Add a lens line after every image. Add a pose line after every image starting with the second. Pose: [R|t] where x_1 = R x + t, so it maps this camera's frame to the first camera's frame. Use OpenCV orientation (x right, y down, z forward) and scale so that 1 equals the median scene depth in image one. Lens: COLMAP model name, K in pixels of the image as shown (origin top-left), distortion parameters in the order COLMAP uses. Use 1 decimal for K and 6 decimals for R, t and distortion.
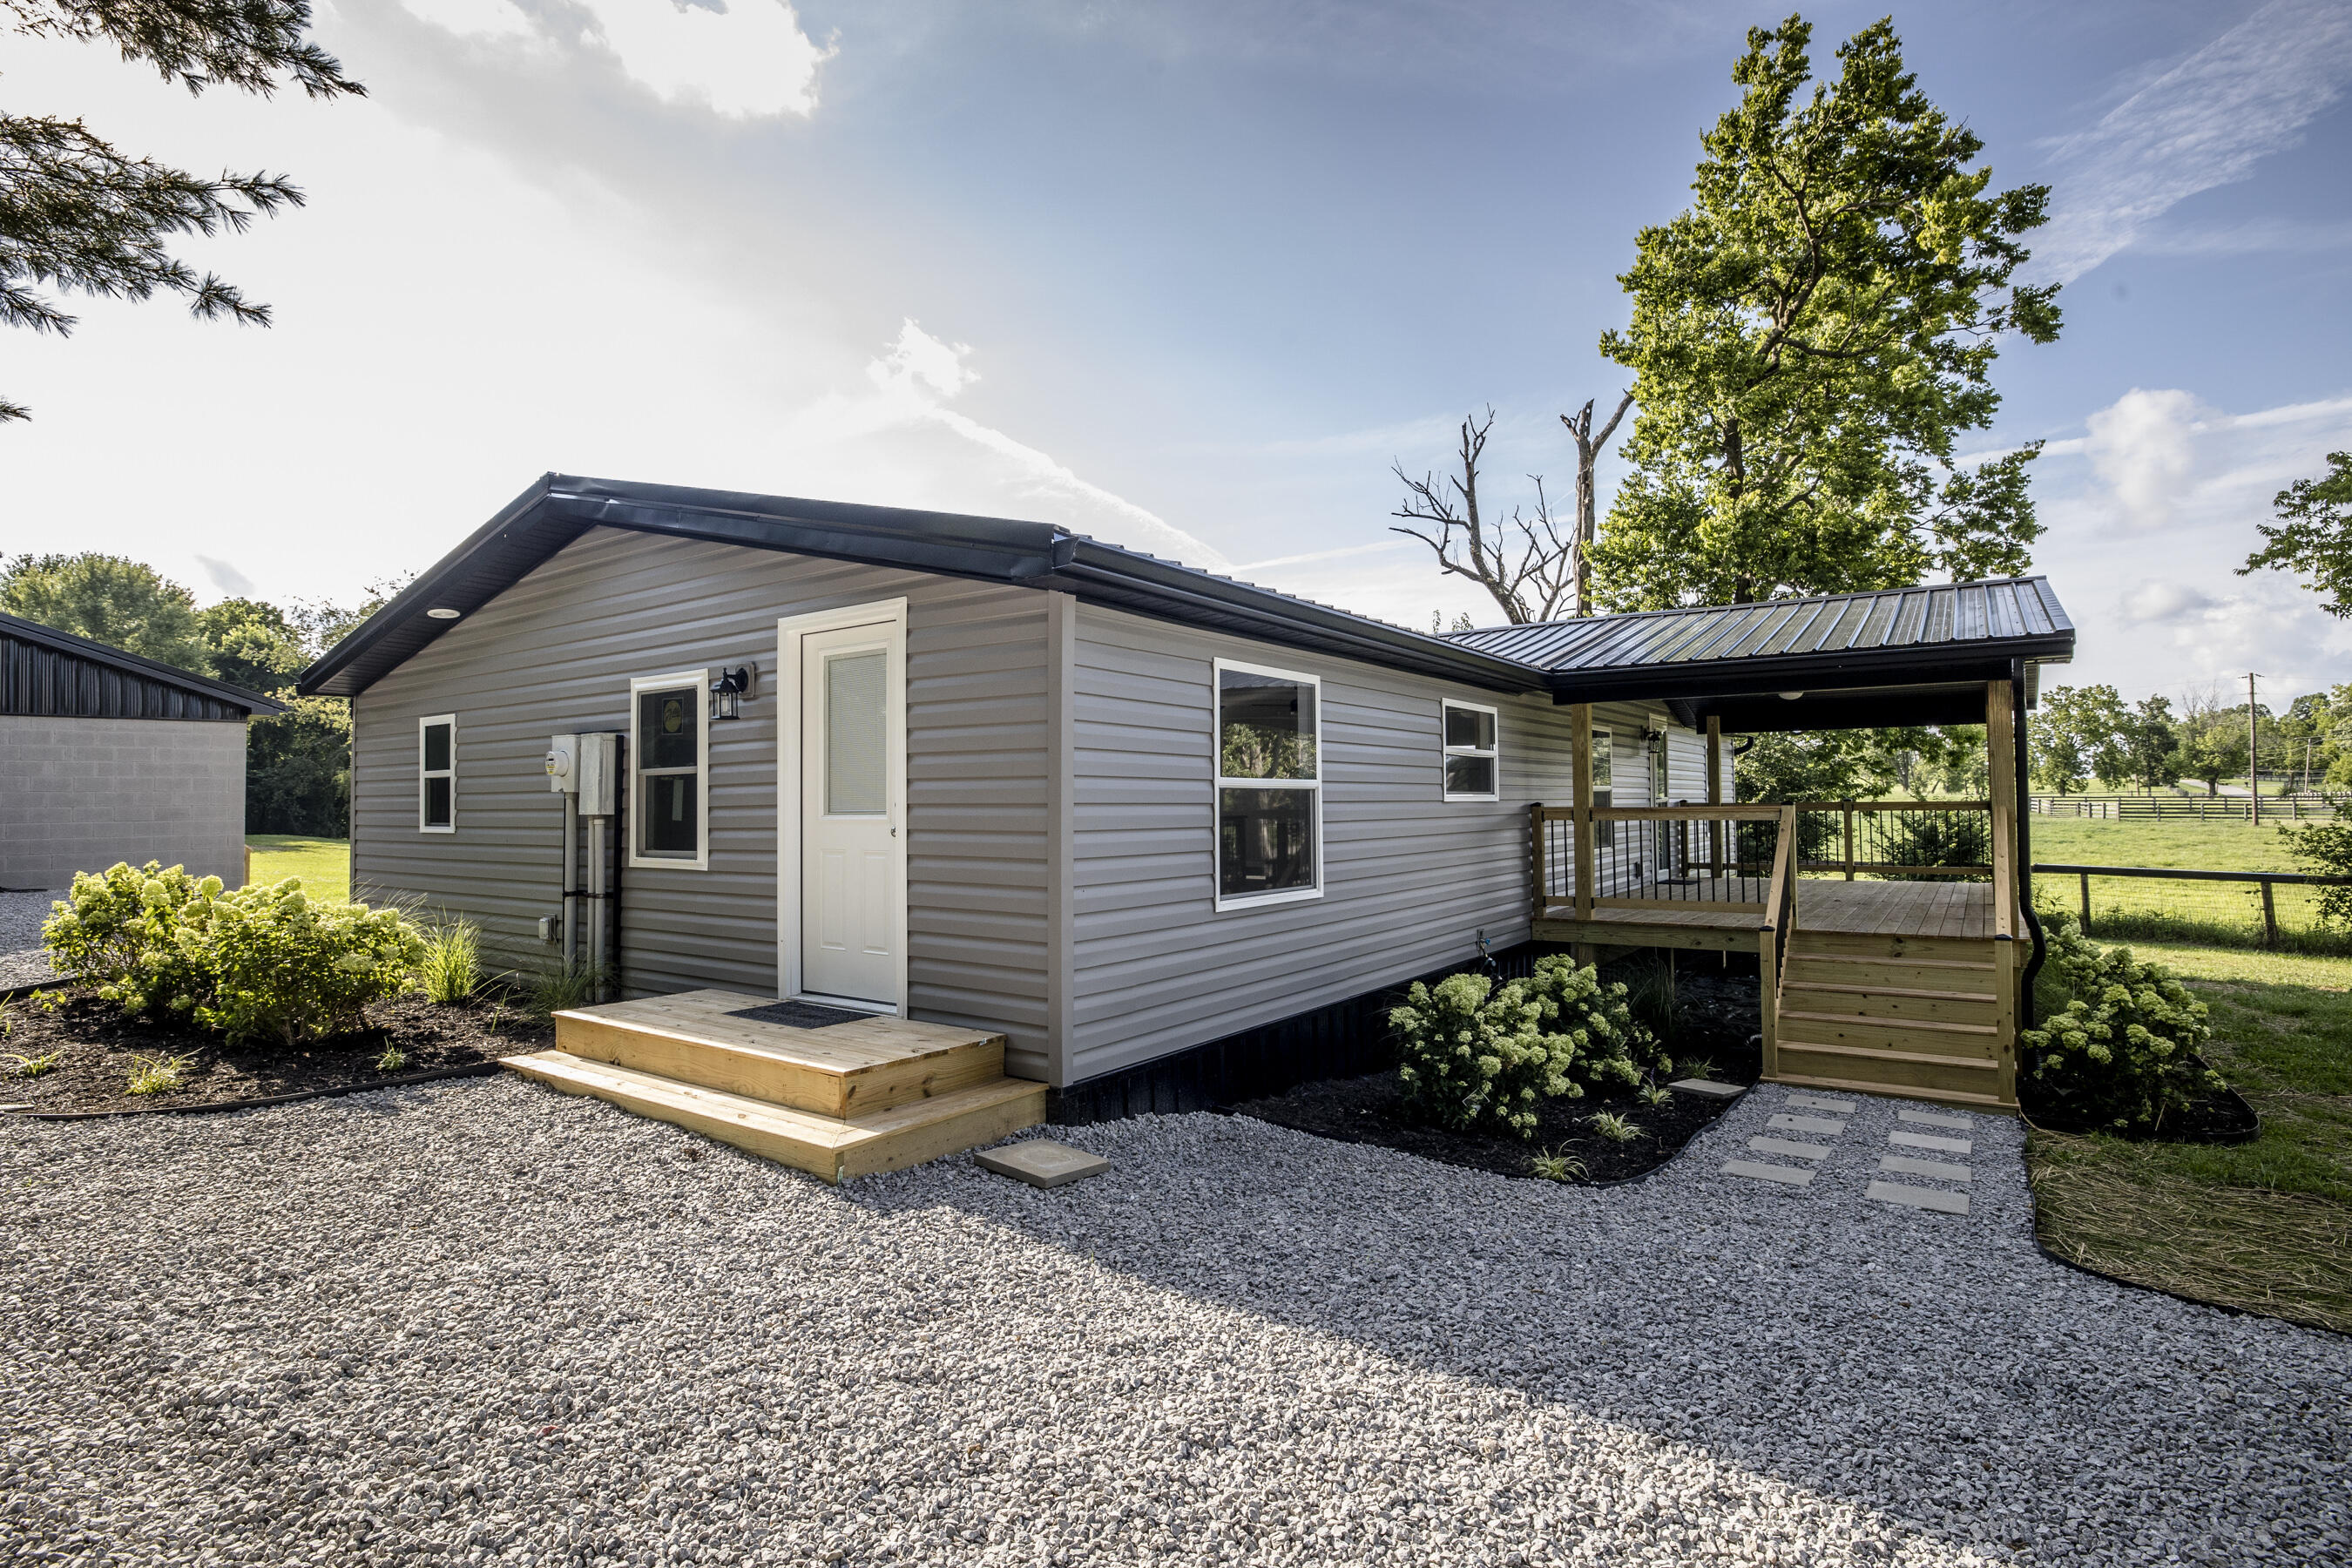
lens RADIAL K [[1170.1, 0, 1169.6], [0, 1170.1, 797.4], [0, 0, 1]] dist [-0.001487, 0.001537]
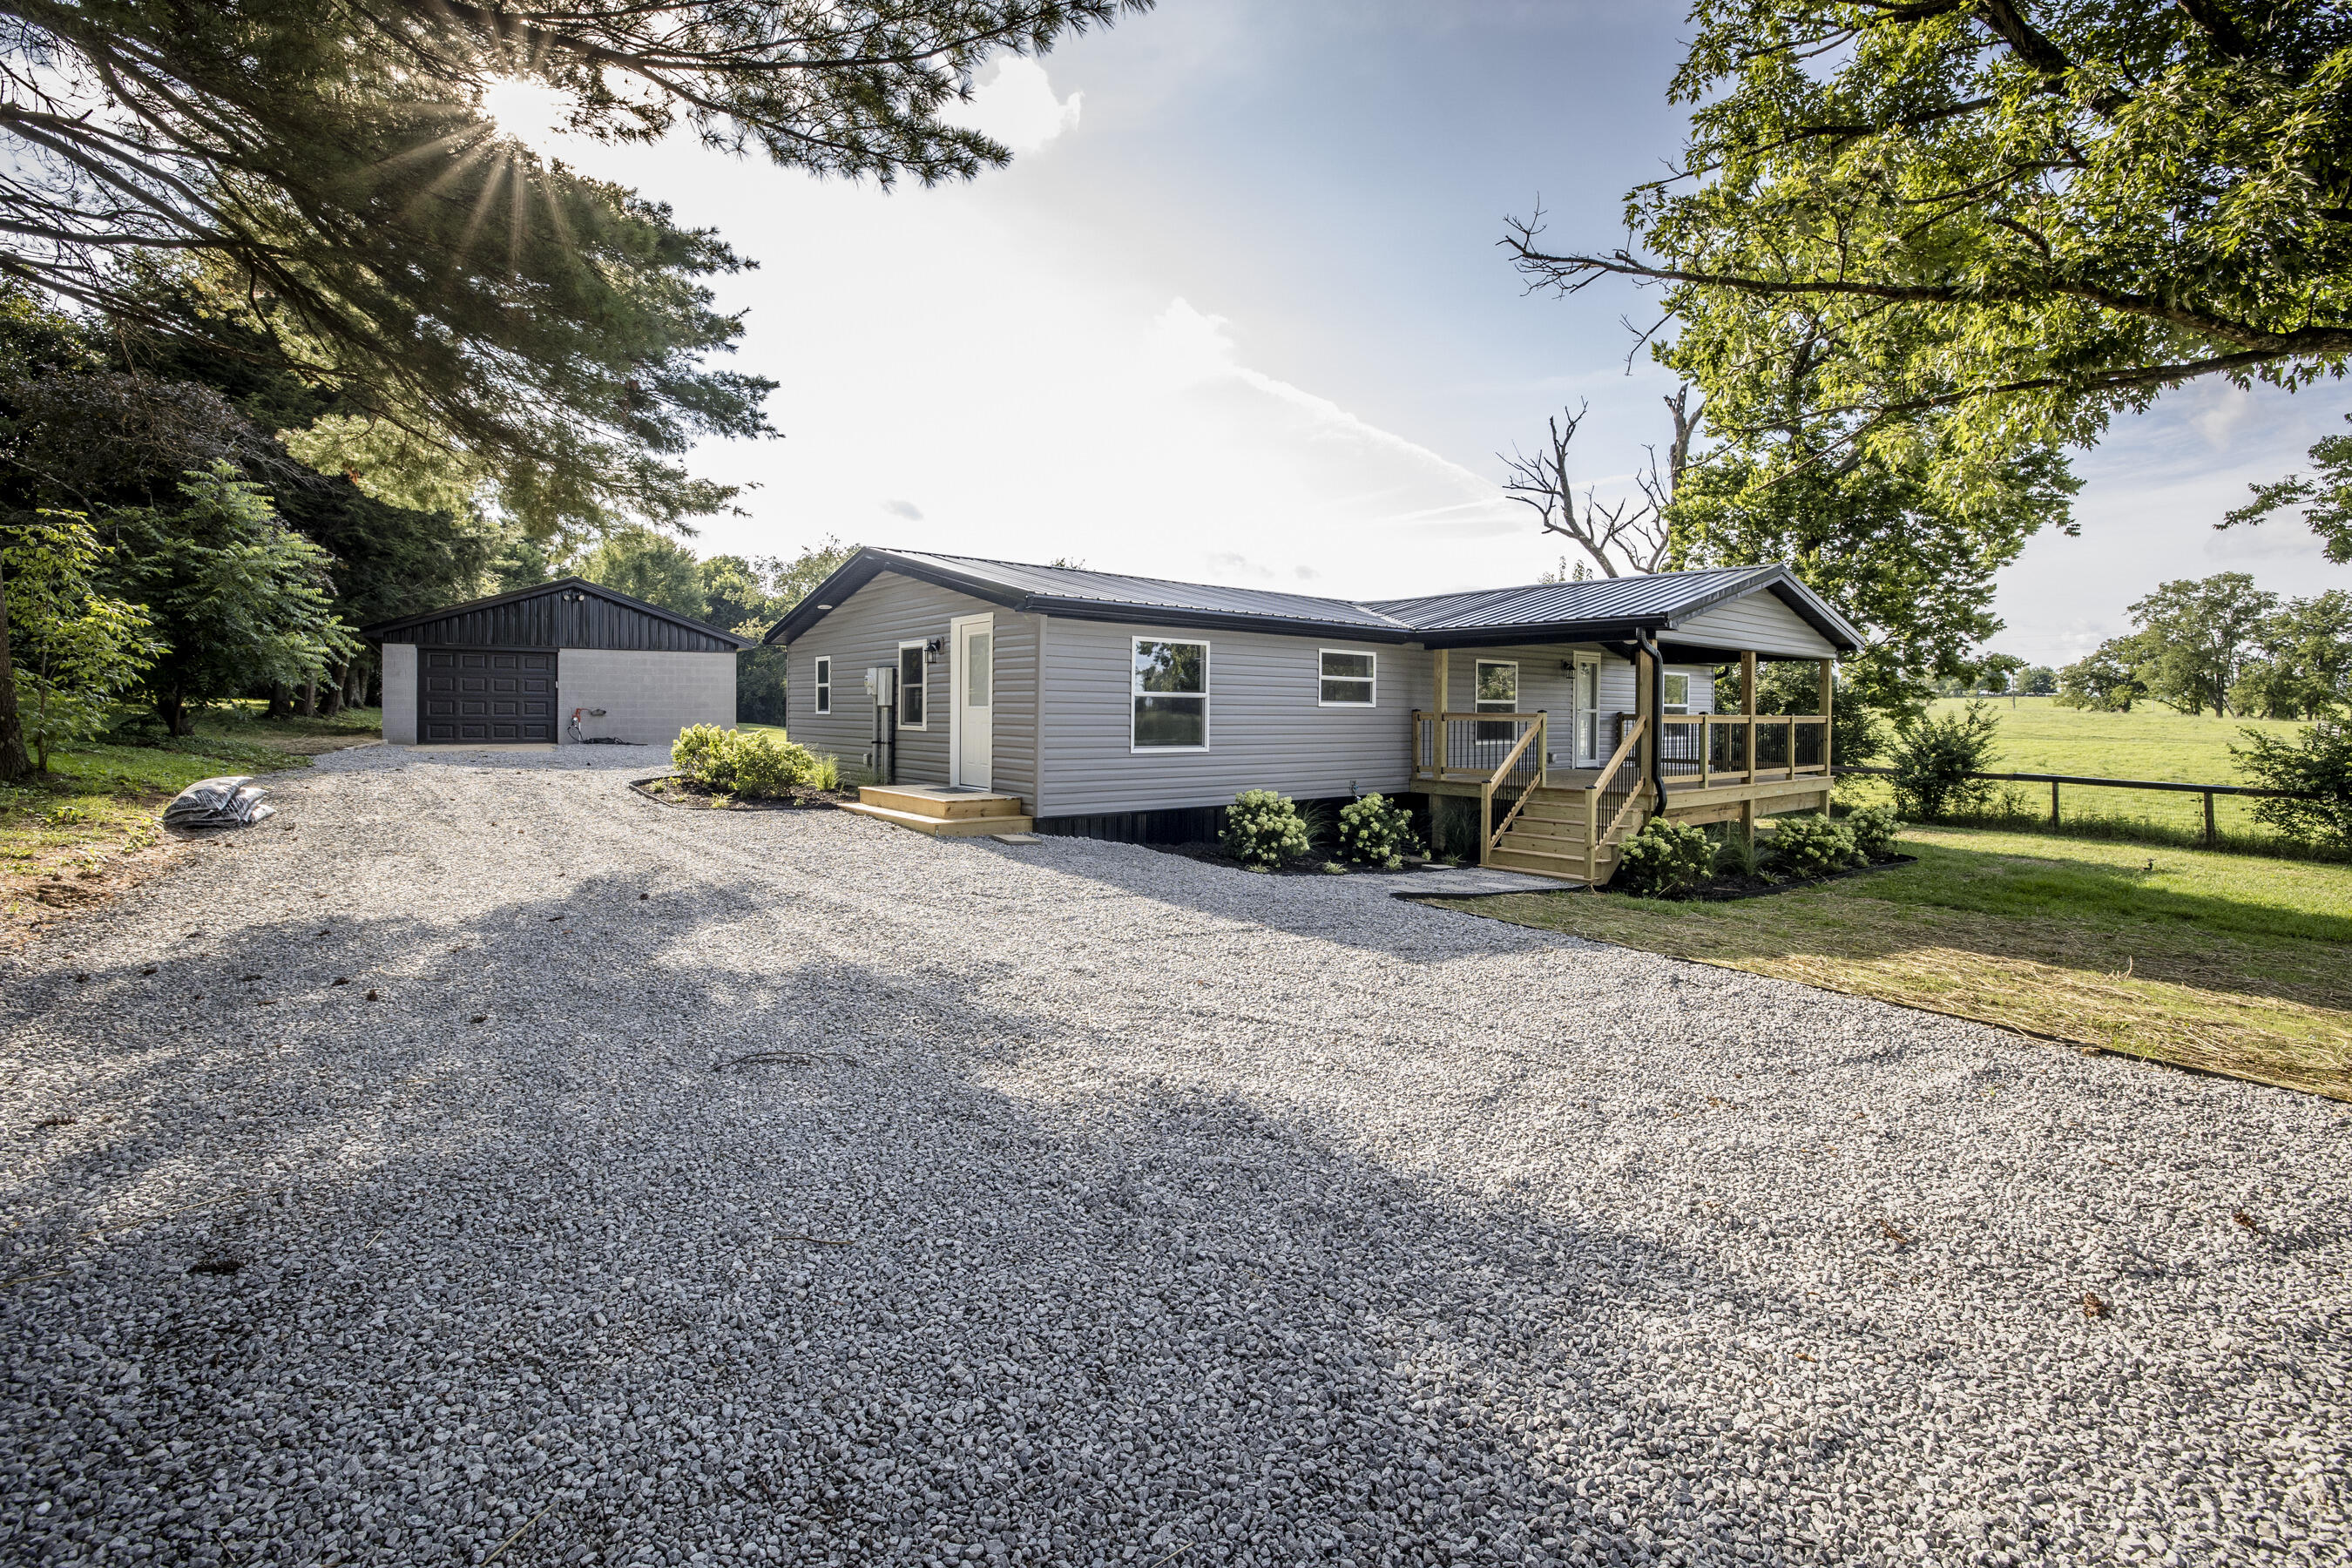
lens RADIAL K [[1017.6, 0, 1176.6], [0, 1017.6, 767.6], [0, 0, 1]] dist [-0.016798, 0.001089]
pose [[0.968760, 0.031049, -0.246050, 0.412344], [-0.016339, 0.997967, 0.061600, 0.004093], [0.247462, -0.055655, 0.967298, -0.569443]]
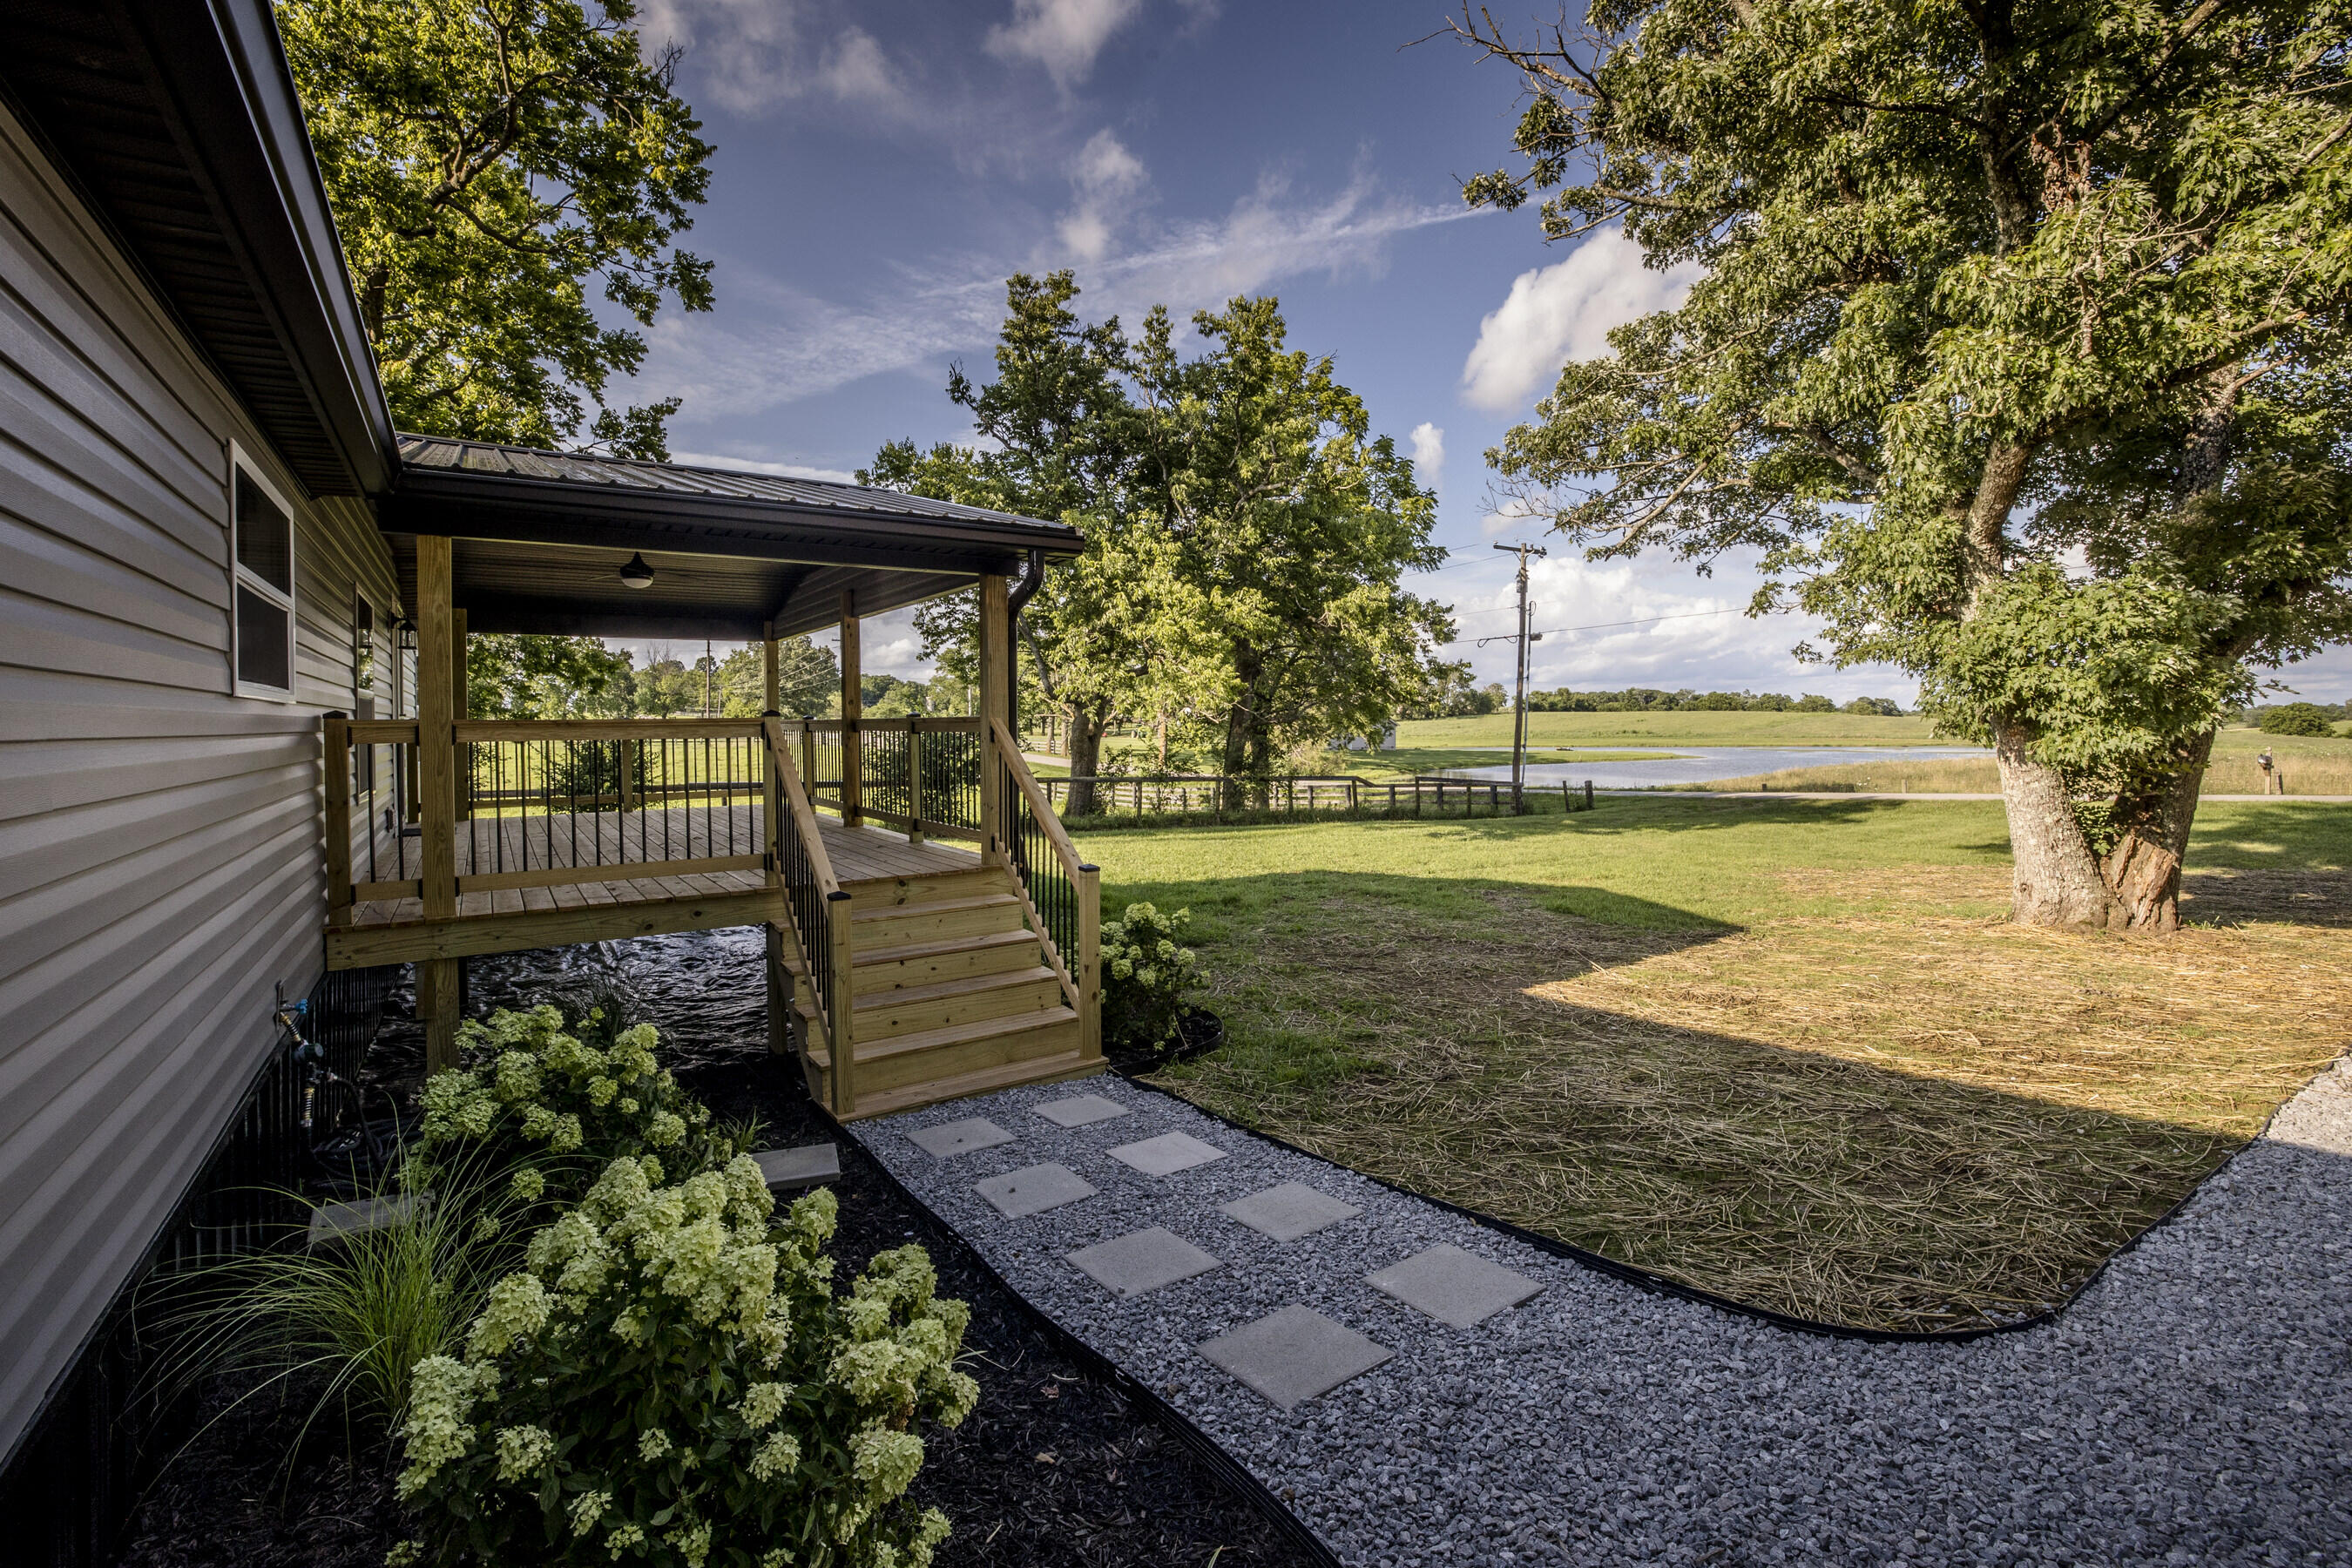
lens RADIAL K [[1017.6, 0, 1151.5], [0, 1017.6, 725.1], [0, 0, 1]] dist [-0.016798, 0.001089]
pose [[0.357755, 0.005784, 0.933798, 0.024029], [-0.003136, 0.999983, -0.004993, 0.014899], [-0.933810, -0.001142, 0.357767, 0.593594]]
